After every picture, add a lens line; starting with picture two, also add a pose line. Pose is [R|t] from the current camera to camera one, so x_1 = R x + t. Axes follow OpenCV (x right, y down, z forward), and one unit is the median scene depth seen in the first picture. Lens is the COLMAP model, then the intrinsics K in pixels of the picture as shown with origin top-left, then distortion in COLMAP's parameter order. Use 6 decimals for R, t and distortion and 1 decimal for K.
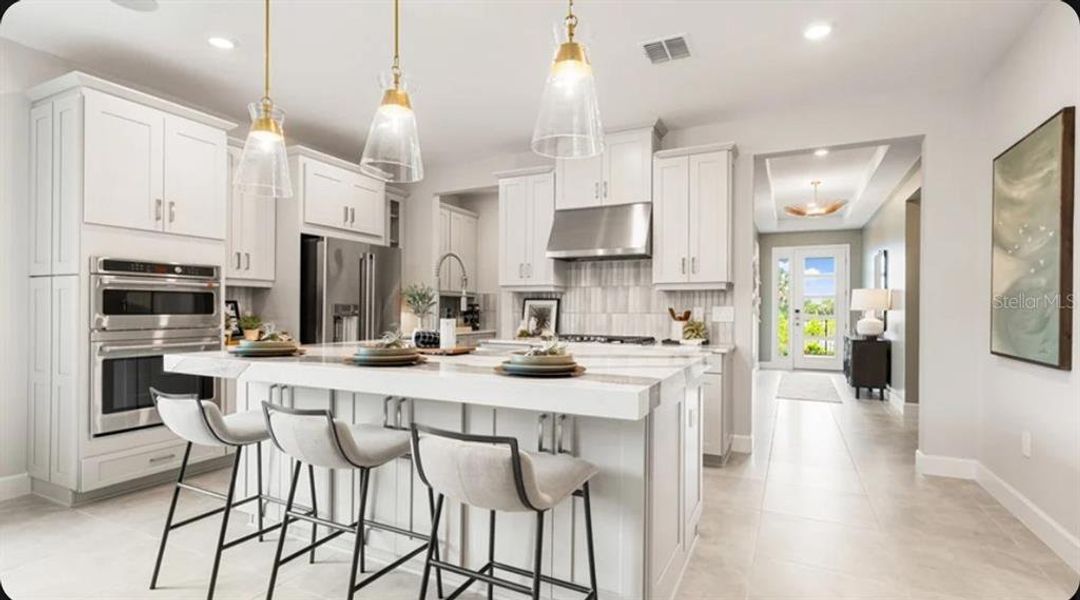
lens RADIAL K [[512.2, 0, 544.5], [0, 512.2, 309.0], [0, 0, 1]] dist [0.001853, 0.000454]
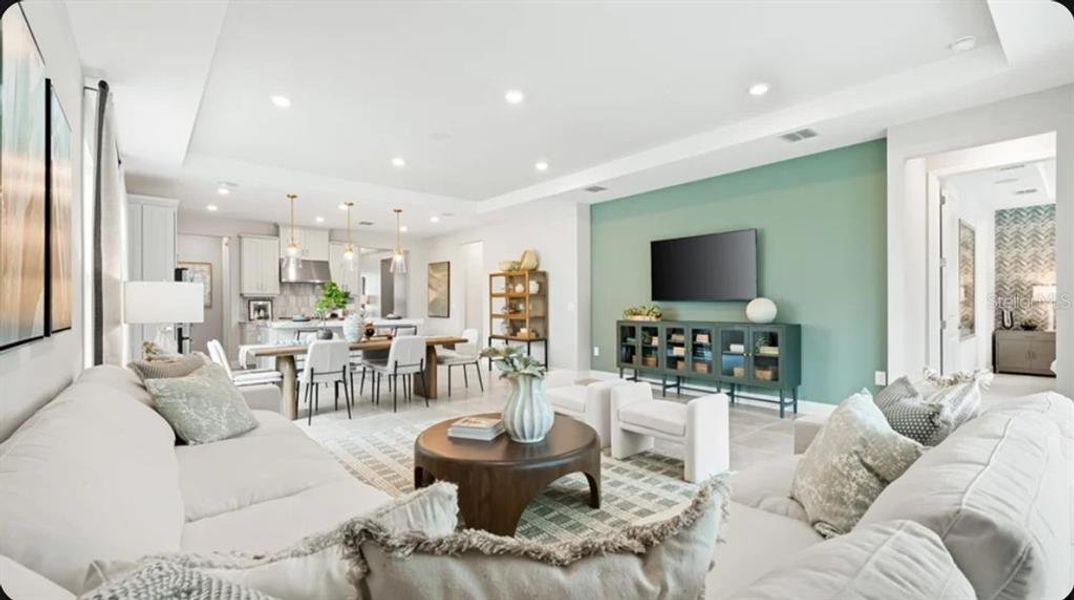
lens RADIAL K [[470.3, 0, 533.3], [0, 470.3, 299.4], [0, 0, 1]] dist [-0.014036, -0.000243]
pose [[0.413379, 0.004019, 0.910550, -1.323953], [0.001623, 0.999985, -0.005151, -0.012267], [-0.910558, 0.003607, 0.413366, -0.758535]]
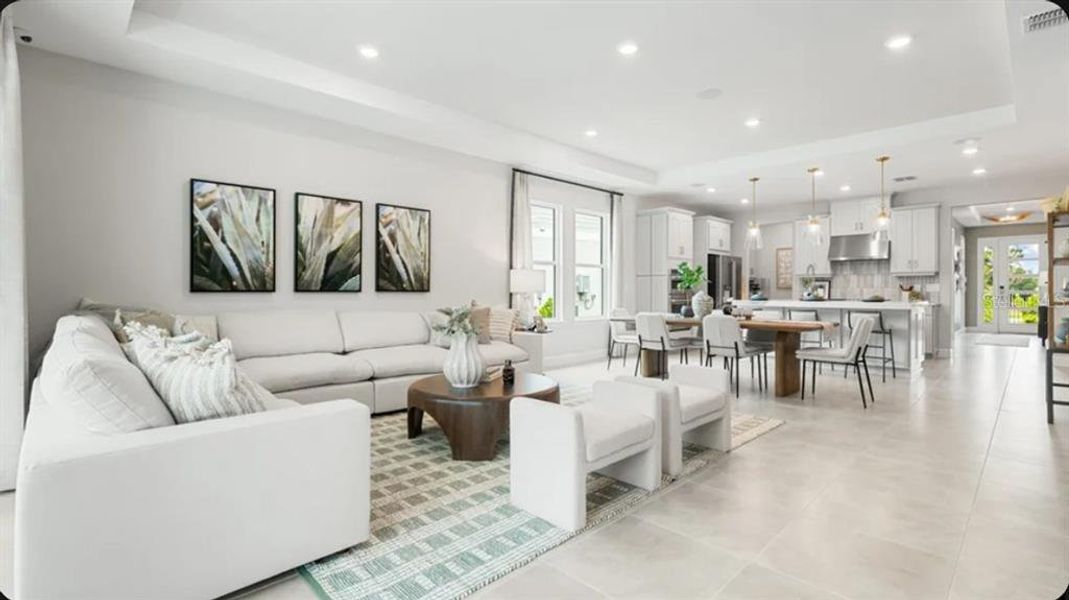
lens RADIAL K [[486.5, 0, 536.2], [0, 486.5, 293.0], [0, 0, 1]] dist [-0.002923, -0.000291]
pose [[0.940884, -0.004855, -0.338694, -0.423710], [0.007170, 0.999959, 0.005584, 0.008430], [0.338652, -0.007682, 0.940880, -1.187424]]
